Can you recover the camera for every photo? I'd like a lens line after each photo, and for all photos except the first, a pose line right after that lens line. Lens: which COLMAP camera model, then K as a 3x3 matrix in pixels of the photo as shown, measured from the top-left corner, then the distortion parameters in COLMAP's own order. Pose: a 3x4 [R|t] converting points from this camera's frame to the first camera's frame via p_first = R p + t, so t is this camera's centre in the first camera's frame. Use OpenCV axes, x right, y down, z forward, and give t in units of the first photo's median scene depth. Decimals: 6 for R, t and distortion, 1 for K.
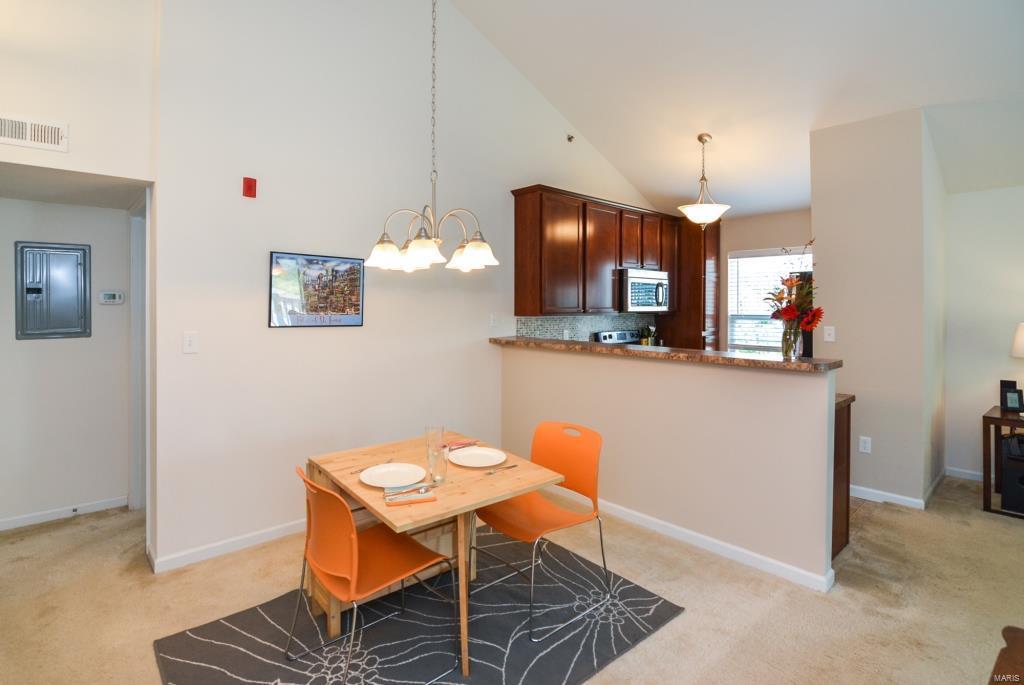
lens RADIAL K [[510.3, 0, 499.2], [0, 510.3, 327.1], [0, 0, 1]] dist [-0.002608, -0.000281]
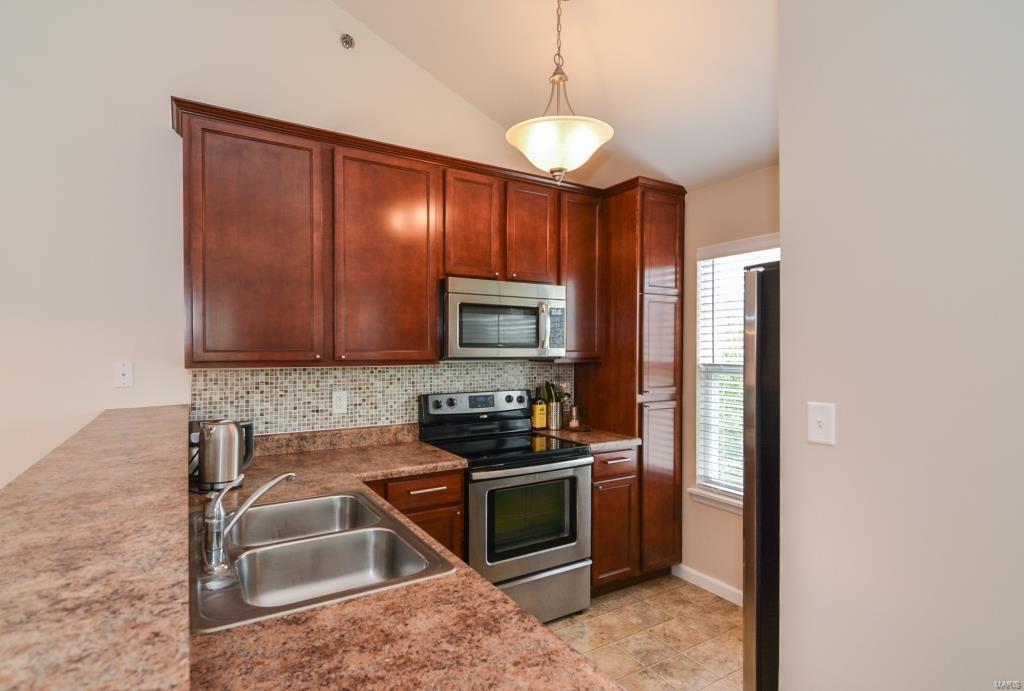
lens RADIAL K [[510.5, 0, 515.0], [0, 510.5, 360.6], [0, 0, 1]] dist [0.003447, 0.000106]
pose [[0.982914, 0.004811, -0.184003, 0.416239], [-0.008102, 0.999820, -0.017135, -0.019346], [0.183888, 0.018333, 0.982776, 0.498675]]
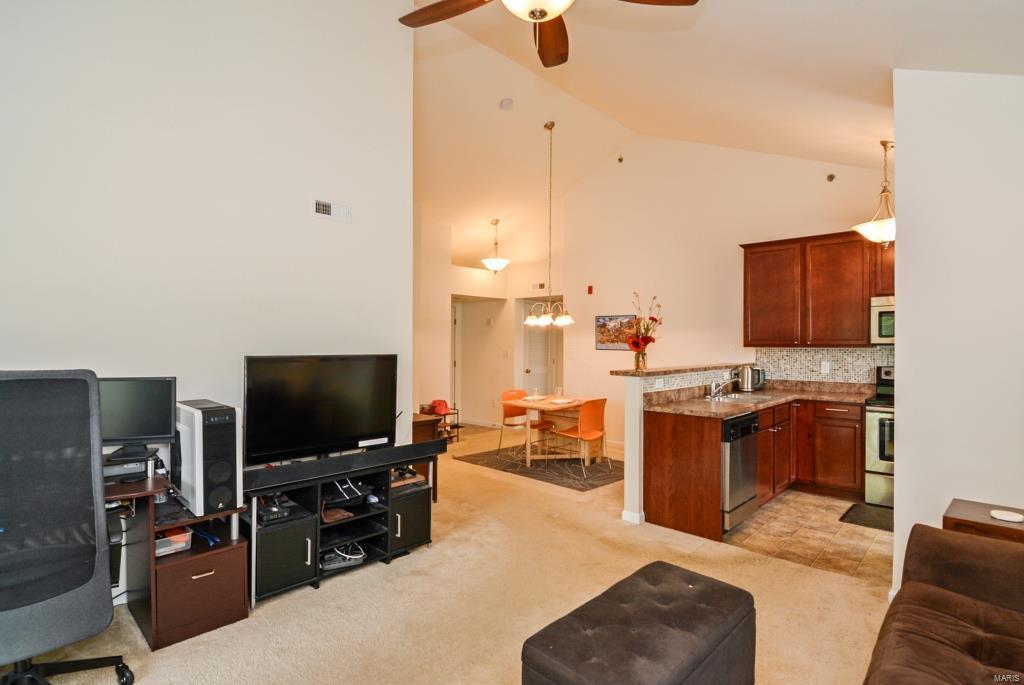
lens RADIAL K [[510.3, 0, 499.2], [0, 510.3, 327.1], [0, 0, 1]] dist [-0.002608, -0.000281]
pose [[0.054925, -0.033483, -0.997929, 1.131024], [-0.039795, 0.998570, -0.035695, -0.001055], [0.997697, 0.041673, 0.053514, 0.282588]]
